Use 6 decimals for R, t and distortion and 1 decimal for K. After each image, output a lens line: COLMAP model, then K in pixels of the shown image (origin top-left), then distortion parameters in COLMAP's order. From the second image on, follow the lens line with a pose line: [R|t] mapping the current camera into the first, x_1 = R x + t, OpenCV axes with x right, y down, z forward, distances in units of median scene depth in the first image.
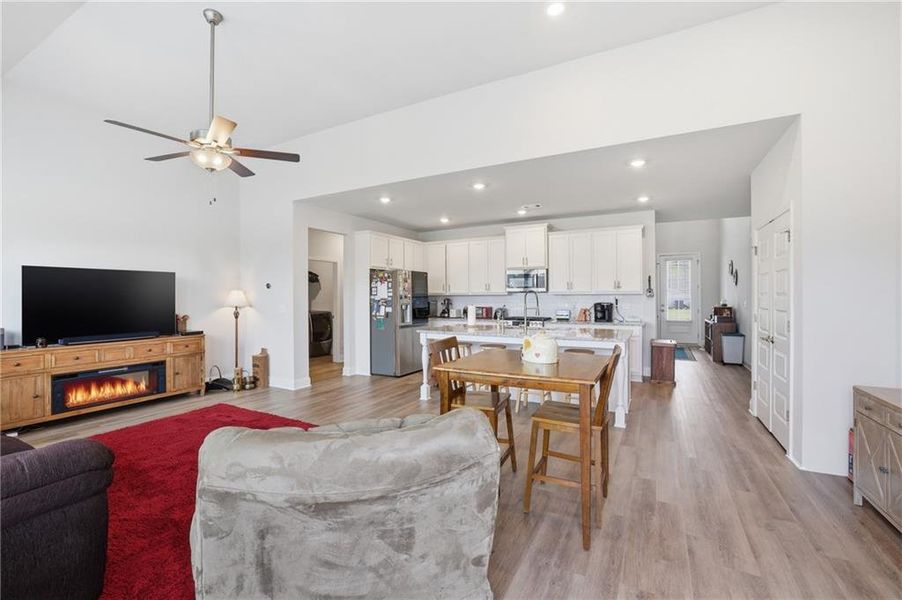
lens RADIAL K [[393.9, 0, 451.0], [0, 393.9, 300.0], [0, 0, 1]] dist [-0.010666, 0.000229]
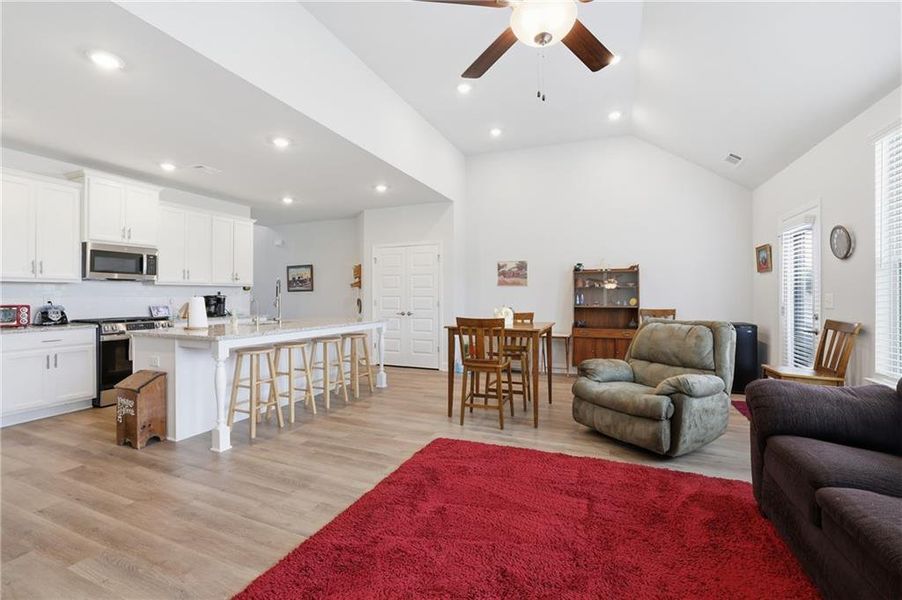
lens RADIAL K [[390.4, 0, 449.2], [0, 390.4, 294.6], [0, 0, 1]] dist [-0.038371, 0.014907]
pose [[-0.094171, 0.005706, 0.995540, -0.536424], [0.010250, 0.999936, -0.004761, 0.014480], [-0.995503, 0.009756, -0.094223, 0.545603]]
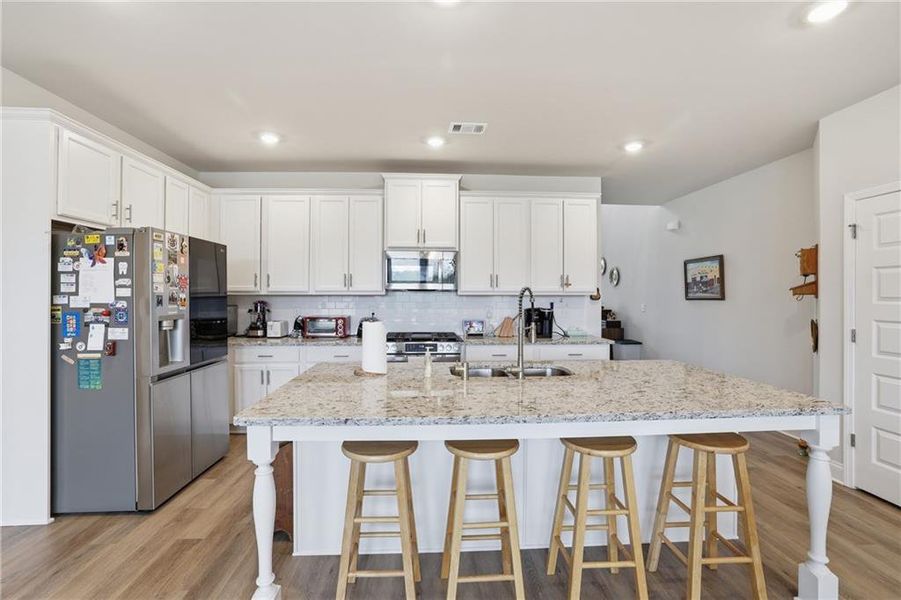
lens RADIAL K [[390.0, 0, 448.7], [0, 390.0, 294.7], [0, 0, 1]] dist [-0.038371, 0.014907]
pose [[0.855187, 0.005815, 0.518286, -0.076840], [-0.001138, 0.999956, -0.009342, -0.009291], [-0.518318, 0.007400, 0.855156, 0.519194]]
